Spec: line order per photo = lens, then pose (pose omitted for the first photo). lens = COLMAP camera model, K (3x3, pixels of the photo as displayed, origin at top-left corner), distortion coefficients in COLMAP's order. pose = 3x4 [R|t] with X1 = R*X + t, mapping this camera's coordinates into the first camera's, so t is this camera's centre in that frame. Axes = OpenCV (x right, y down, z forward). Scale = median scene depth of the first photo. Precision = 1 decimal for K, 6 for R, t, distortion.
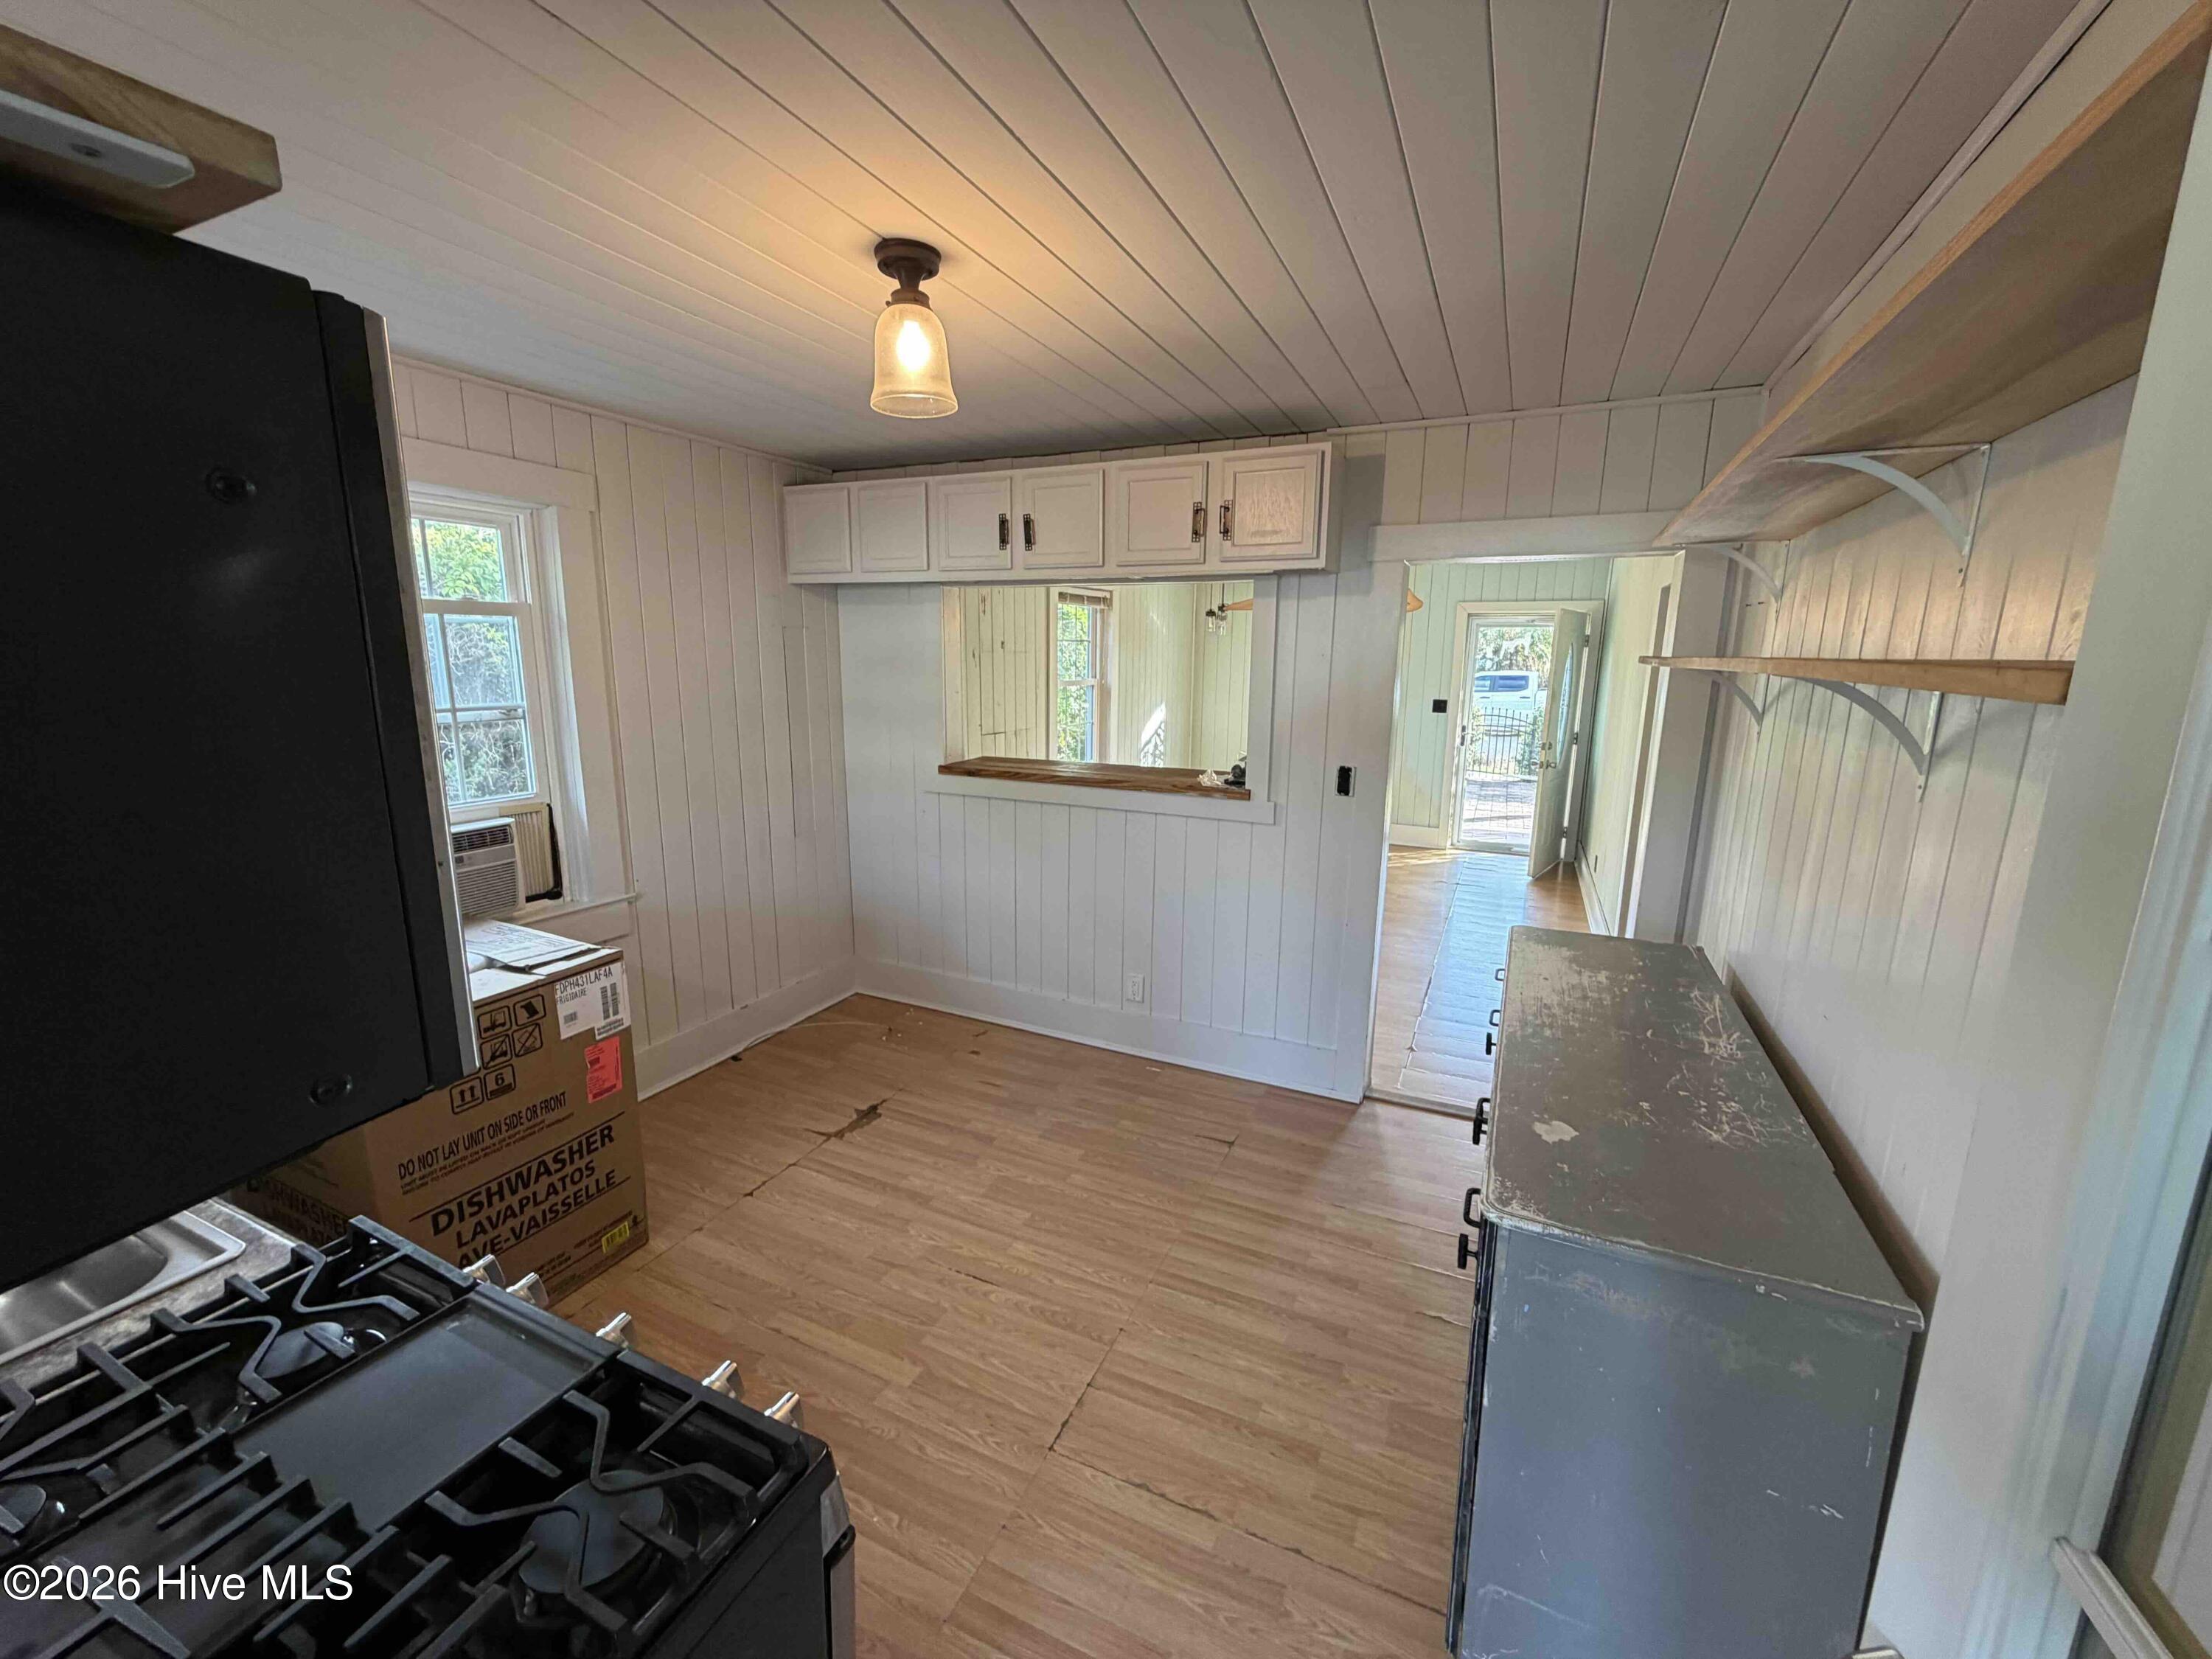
lens RADIAL K [[887.4, 0, 1102.0], [0, 887.4, 826.2], [0, 0, 1]] dist [-0.000548, -0.000076]
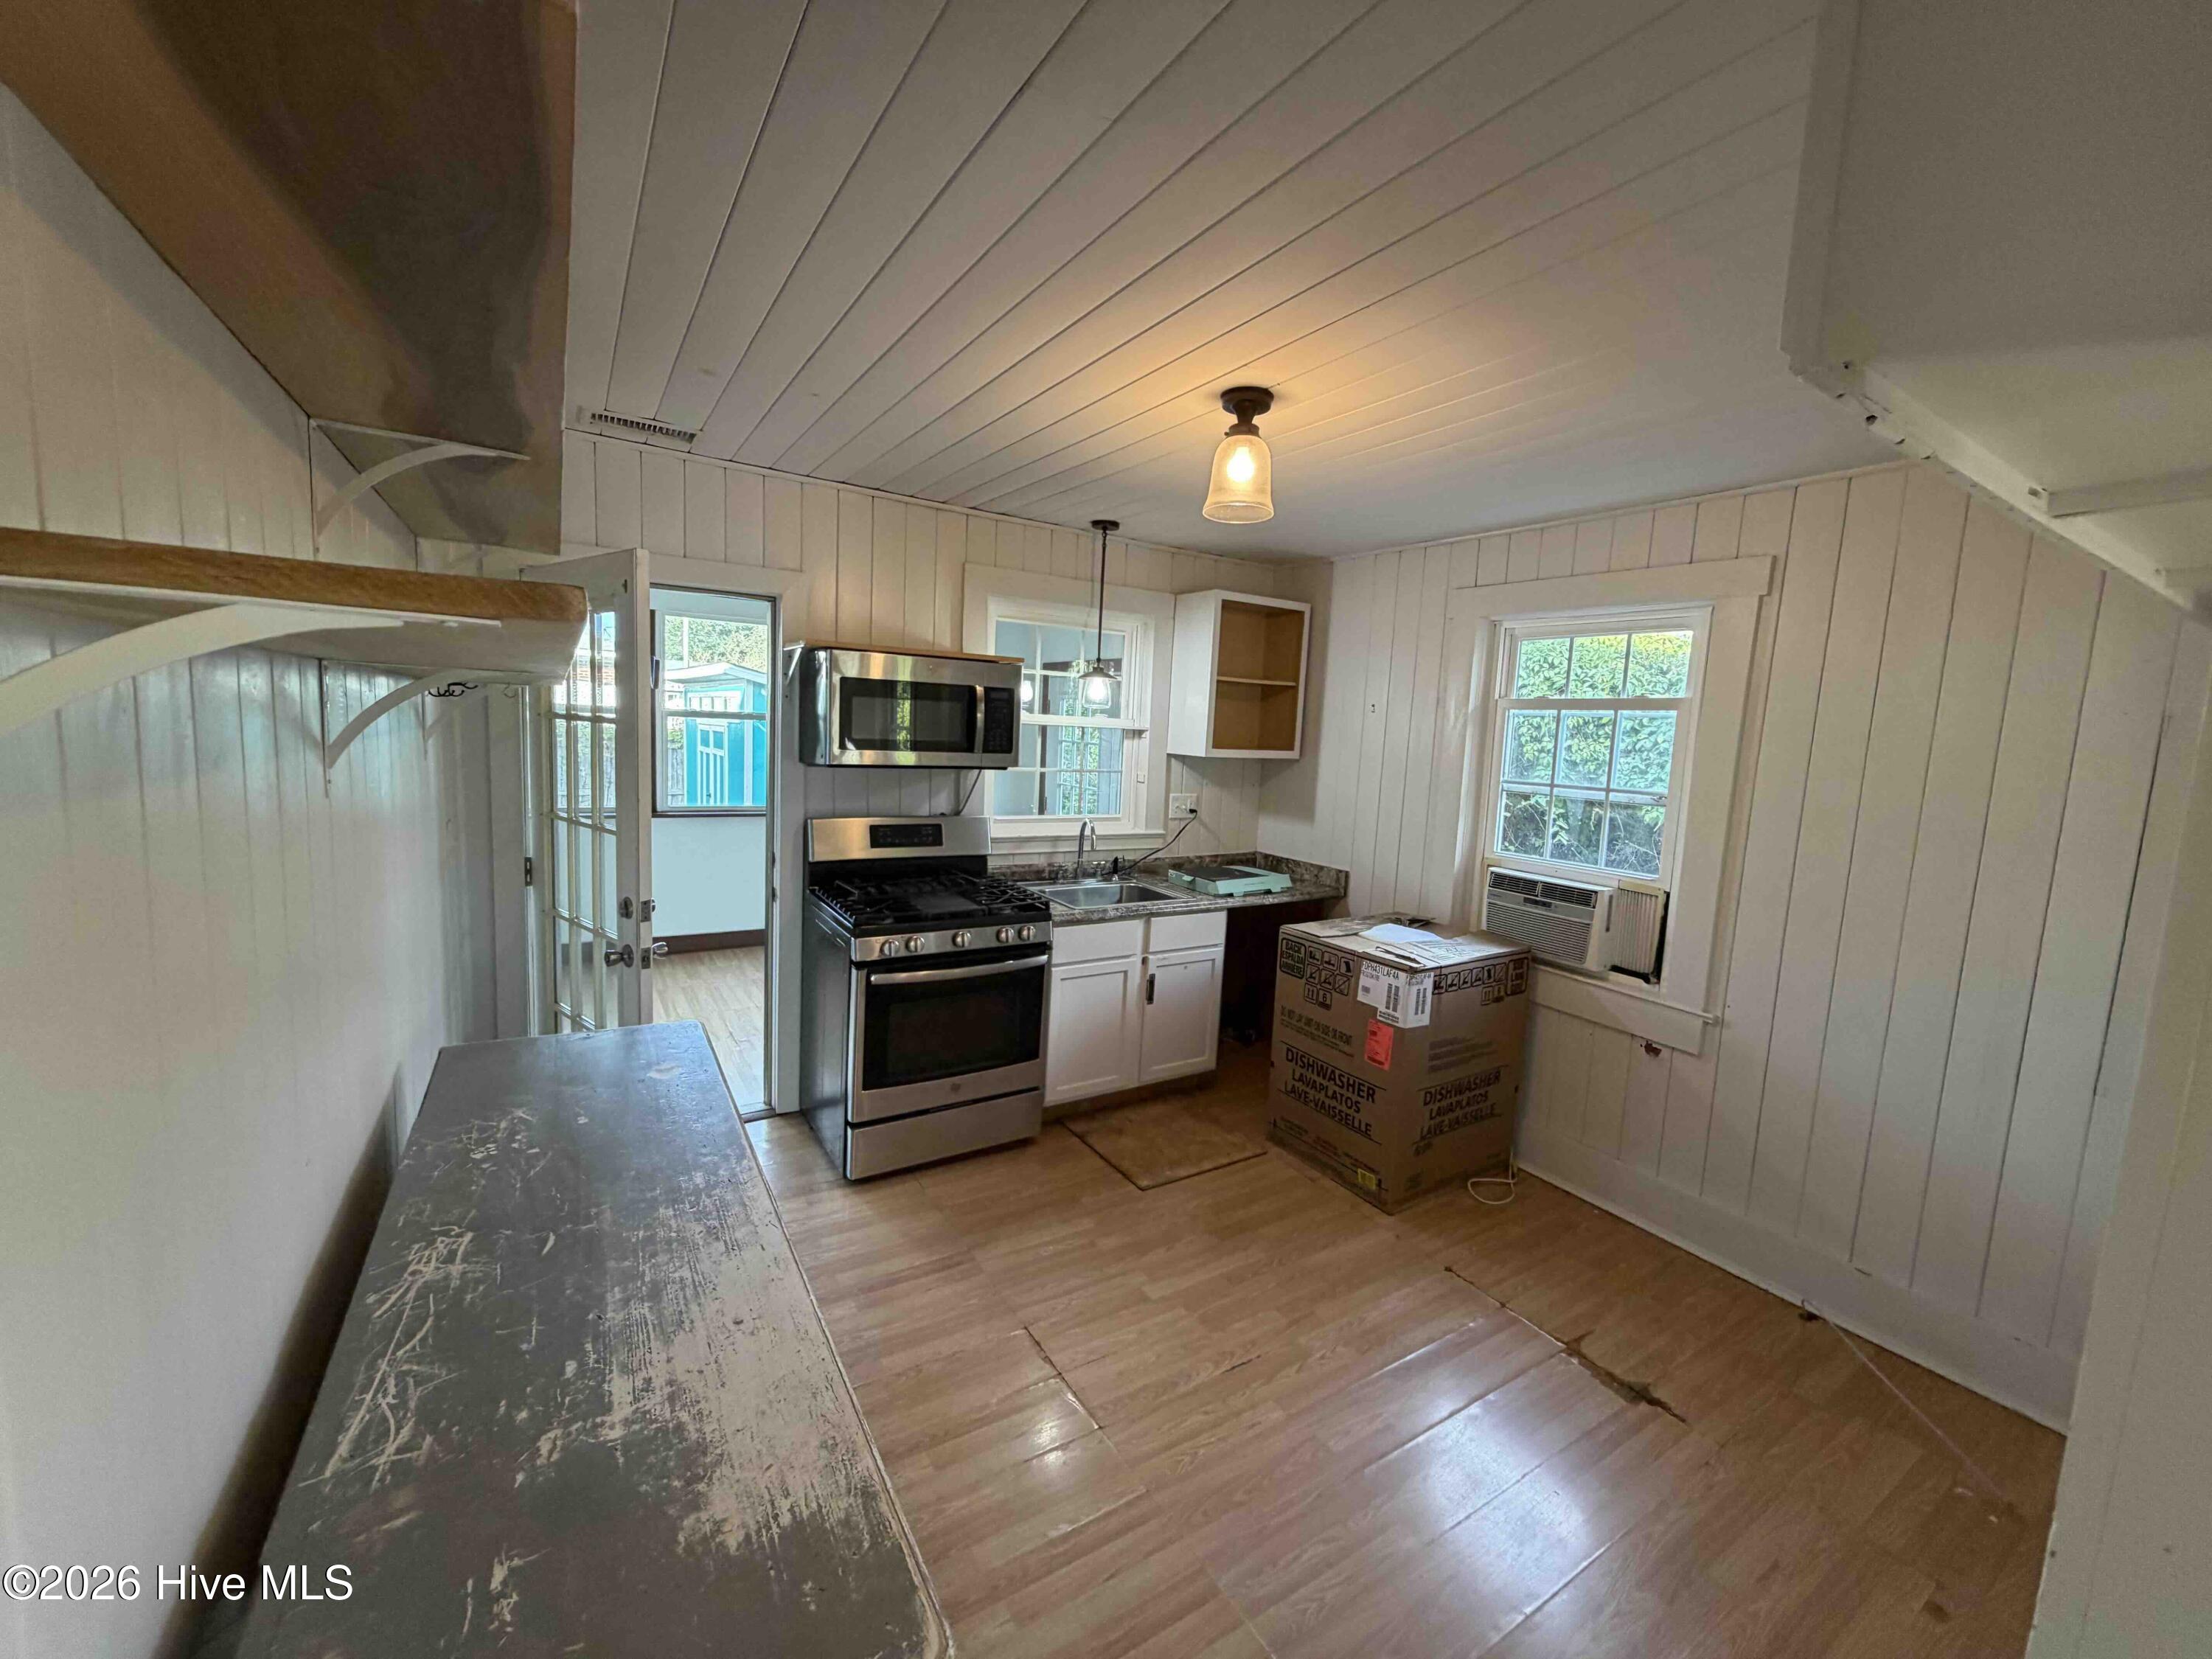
lens RADIAL K [[887.4, 0, 1102.0], [0, 887.4, 826.2], [0, 0, 1]] dist [-0.000548, -0.000076]
pose [[-0.547721, 0.056450, -0.834755, 0.780398], [-0.216696, 0.954105, 0.206705, -0.227699], [0.808112, 0.294105, -0.510350, 1.328637]]
